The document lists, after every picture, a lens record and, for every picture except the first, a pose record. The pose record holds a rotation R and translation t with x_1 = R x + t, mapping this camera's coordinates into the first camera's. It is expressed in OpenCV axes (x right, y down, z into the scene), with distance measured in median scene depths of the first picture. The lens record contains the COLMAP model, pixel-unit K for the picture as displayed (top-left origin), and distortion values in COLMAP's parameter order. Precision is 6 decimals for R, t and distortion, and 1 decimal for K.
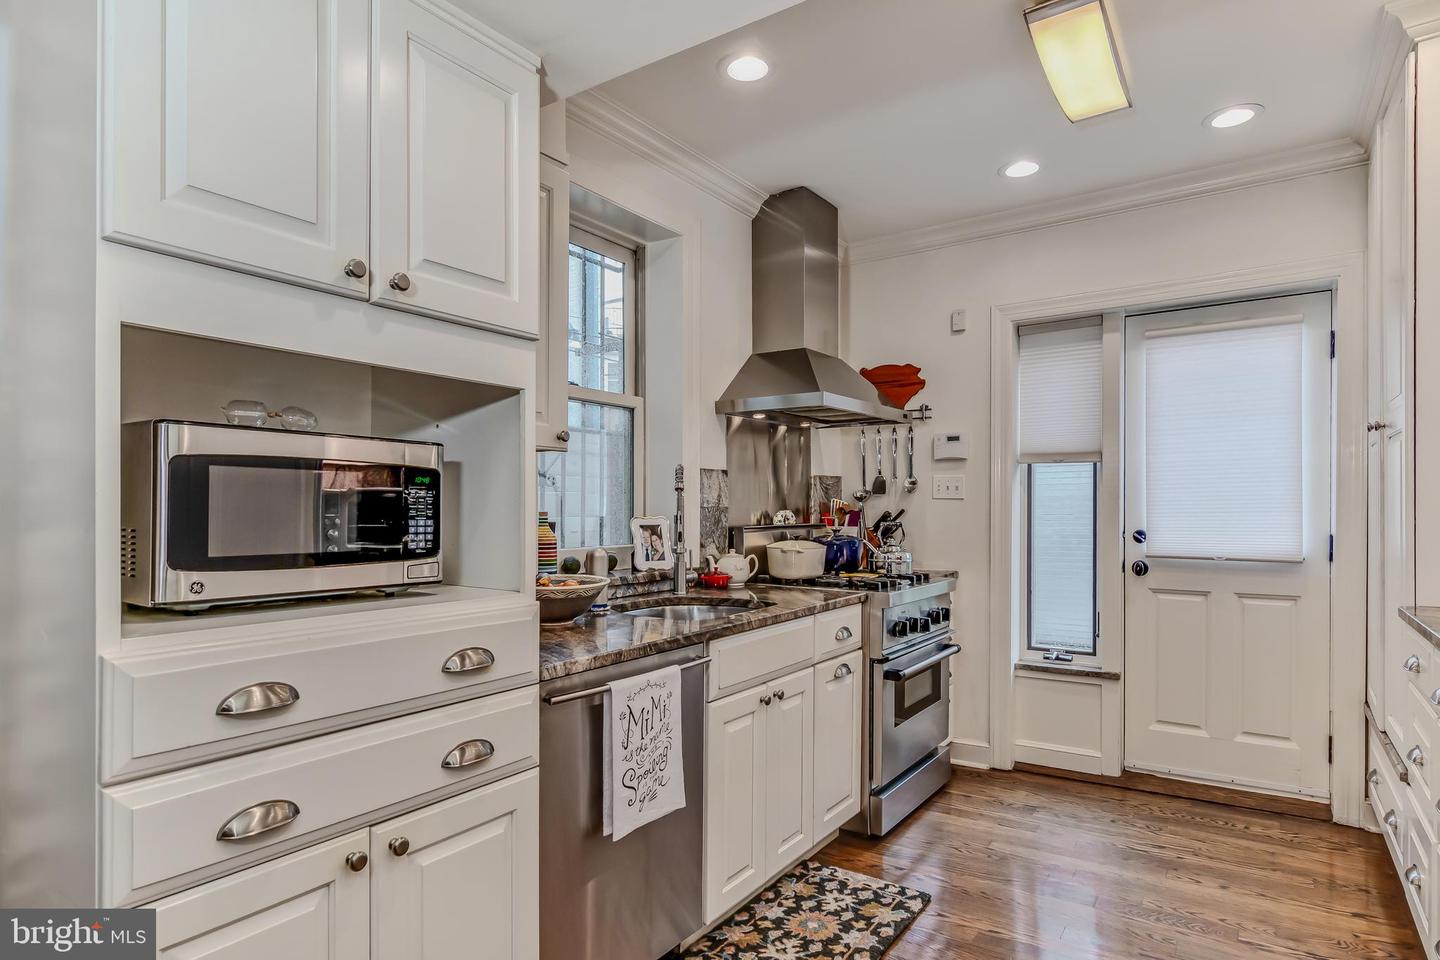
lens RADIAL K [[775.6, 0, 717.3], [0, 775.6, 514.7], [0, 0, 1]] dist [-0.001284, -0.000178]
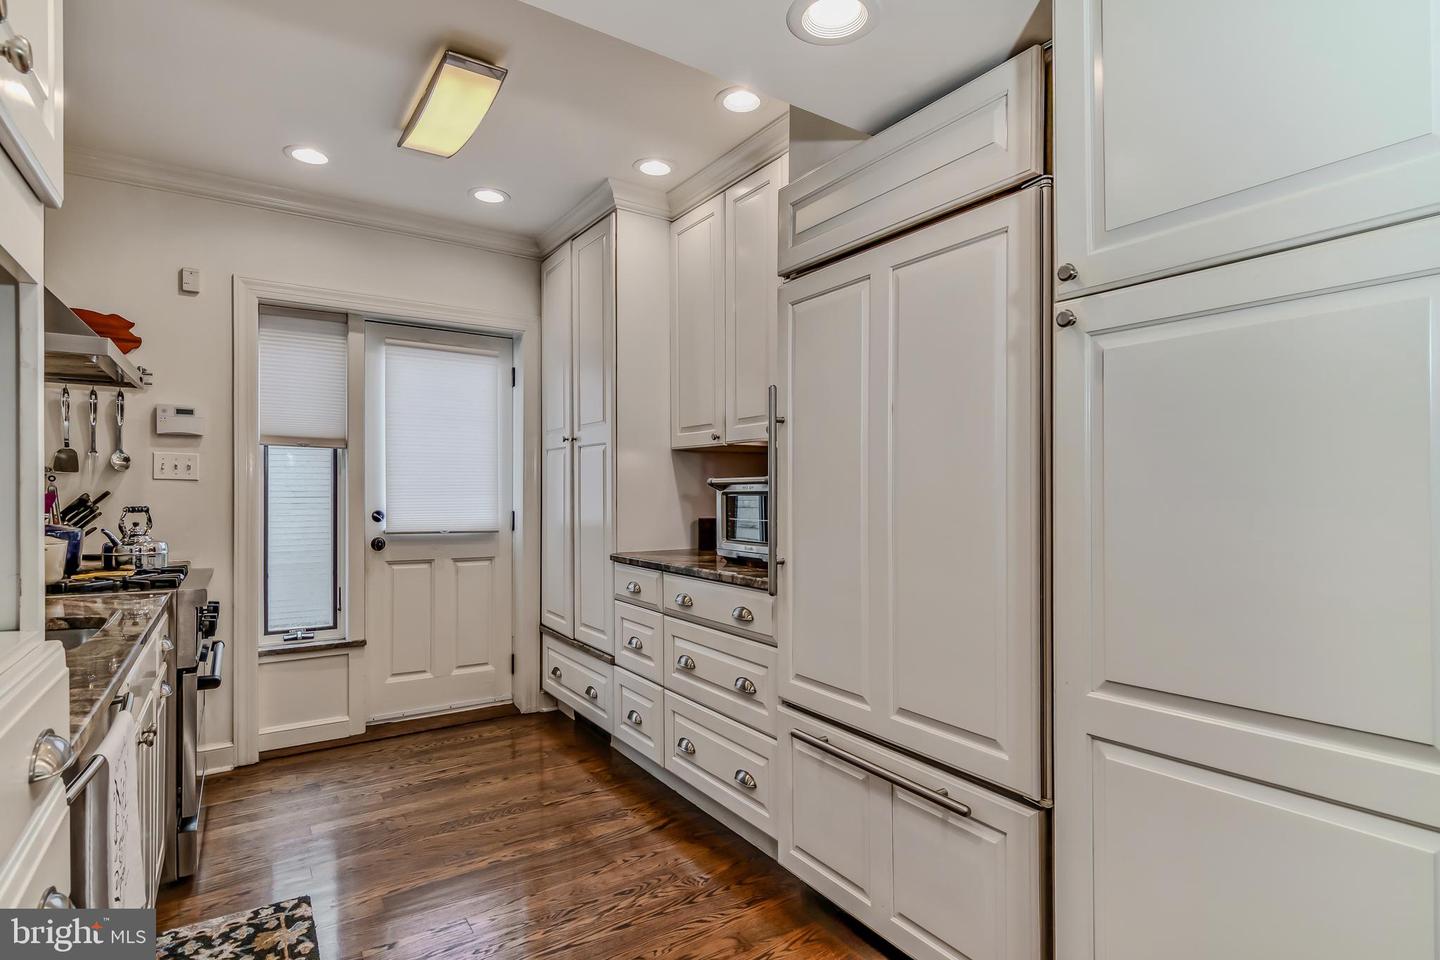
lens RADIAL K [[727.5, 0, 711.8], [0, 727.5, 492.0], [0, 0, 1]] dist [-0.000852, -0.006995]
pose [[0.381191, 0.006017, 0.924477, -0.259547], [0.000876, 0.999976, -0.006870, -0.000070], [-0.924496, 0.003429, 0.381177, 0.141684]]
